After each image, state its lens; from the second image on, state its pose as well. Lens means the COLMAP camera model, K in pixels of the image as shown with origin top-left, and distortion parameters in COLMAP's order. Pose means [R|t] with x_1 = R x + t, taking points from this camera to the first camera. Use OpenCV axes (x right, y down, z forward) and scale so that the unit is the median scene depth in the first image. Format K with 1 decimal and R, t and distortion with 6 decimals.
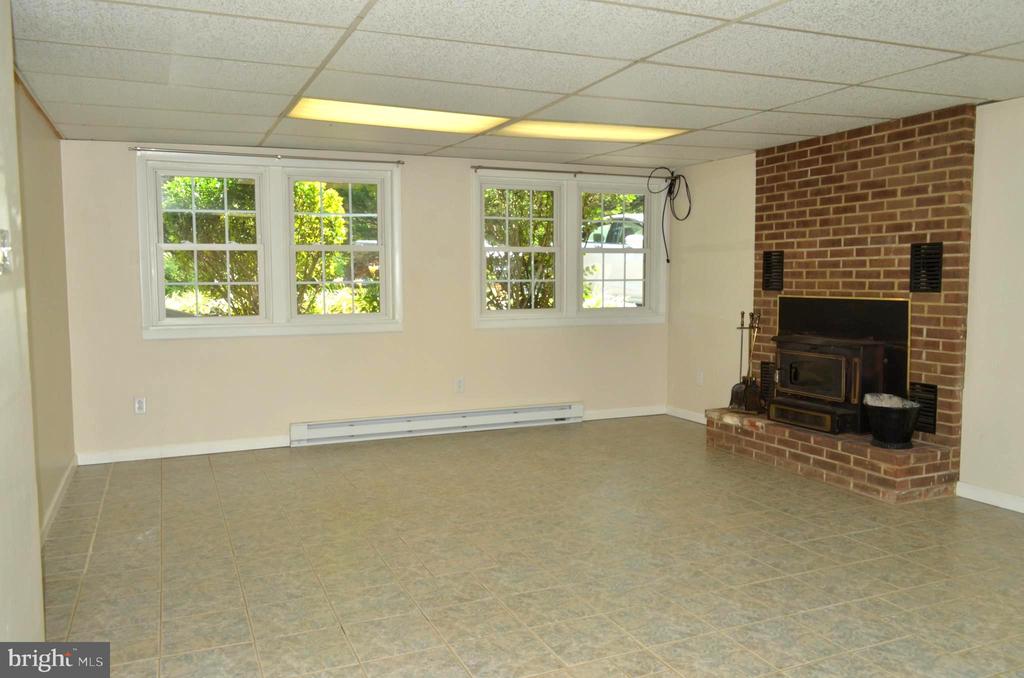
lens RADIAL K [[796.5, 0, 510.4], [0, 796.5, 332.7], [0, 0, 1]] dist [-0.023389, 0.007369]
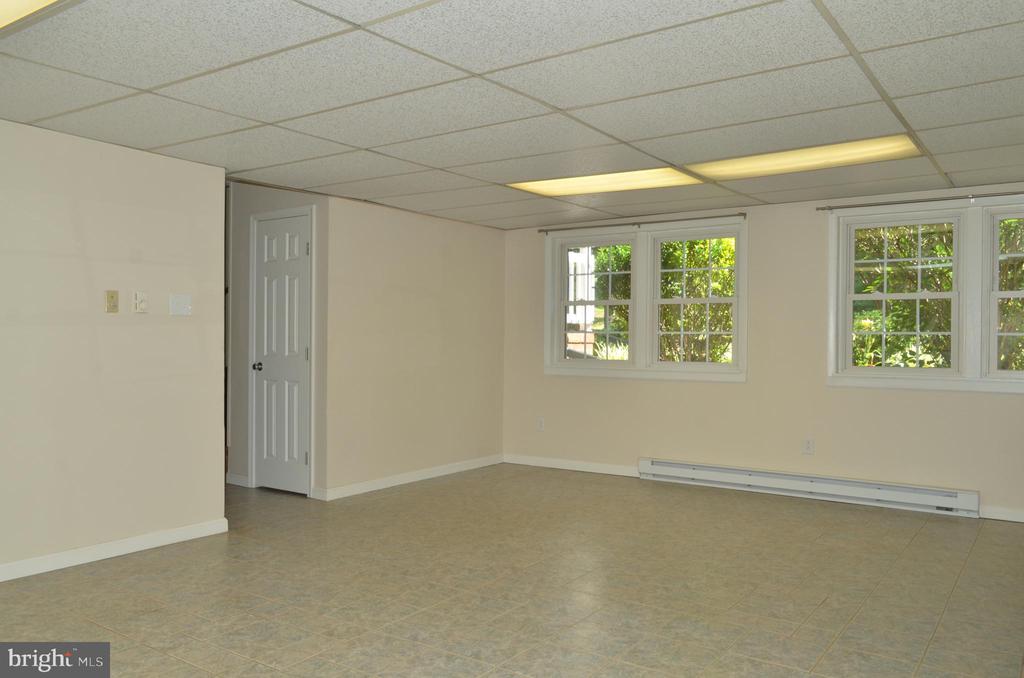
lens RADIAL K [[796.5, 0, 511.8], [0, 796.5, 339.0], [0, 0, 1]] dist [-0.023389, 0.007369]
pose [[0.526803, 0.012636, -0.849893, 0.999806], [-0.073222, 0.996847, -0.030565, -0.007976], [0.846828, 0.078333, 0.526068, 0.411087]]
